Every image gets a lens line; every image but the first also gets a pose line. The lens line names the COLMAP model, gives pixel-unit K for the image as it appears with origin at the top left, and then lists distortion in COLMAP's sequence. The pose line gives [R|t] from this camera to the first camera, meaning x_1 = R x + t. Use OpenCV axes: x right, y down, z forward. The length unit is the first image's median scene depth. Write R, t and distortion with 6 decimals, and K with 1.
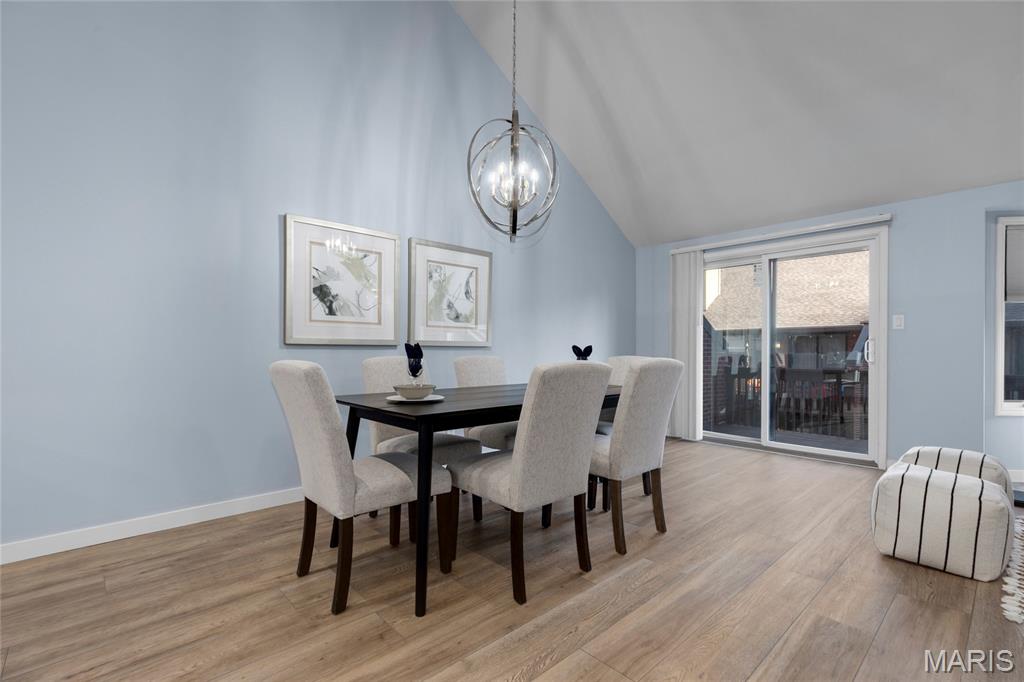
lens RADIAL K [[463.4, 0, 506.9], [0, 463.4, 350.9], [0, 0, 1]] dist [-0.001531, 0.000714]
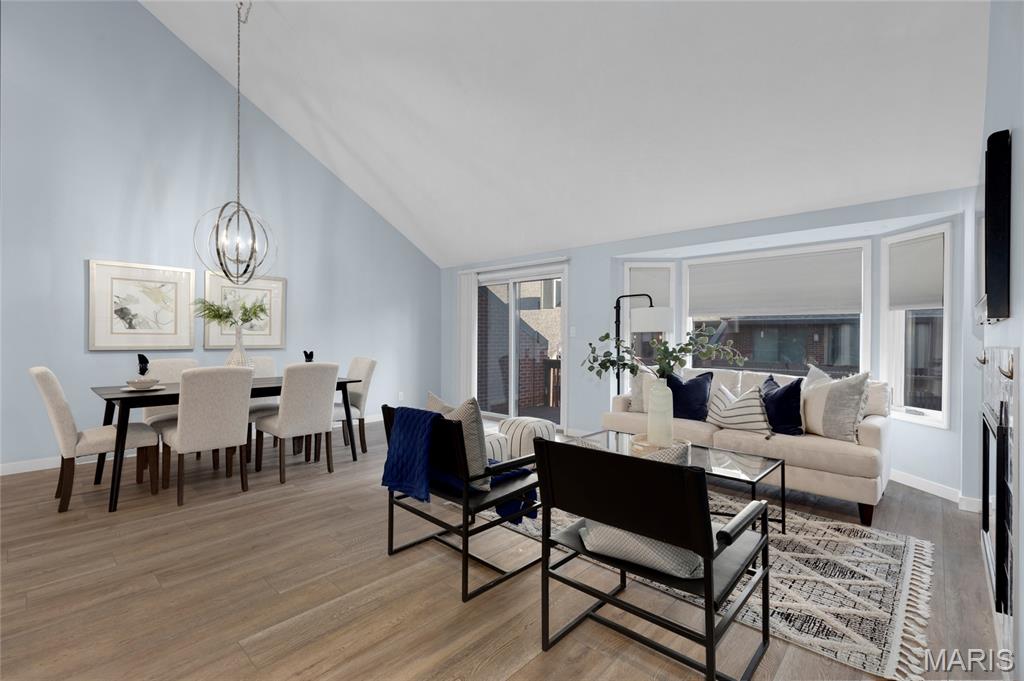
lens RADIAL K [[463.4, 0, 520.4], [0, 463.4, 335.9], [0, 0, 1]] dist [-0.001531, 0.000714]
pose [[0.996157, 0.001228, 0.087576, 0.679939], [-0.000929, 0.999994, -0.003462, -0.053330], [-0.087579, 0.003367, 0.996152, -0.503184]]
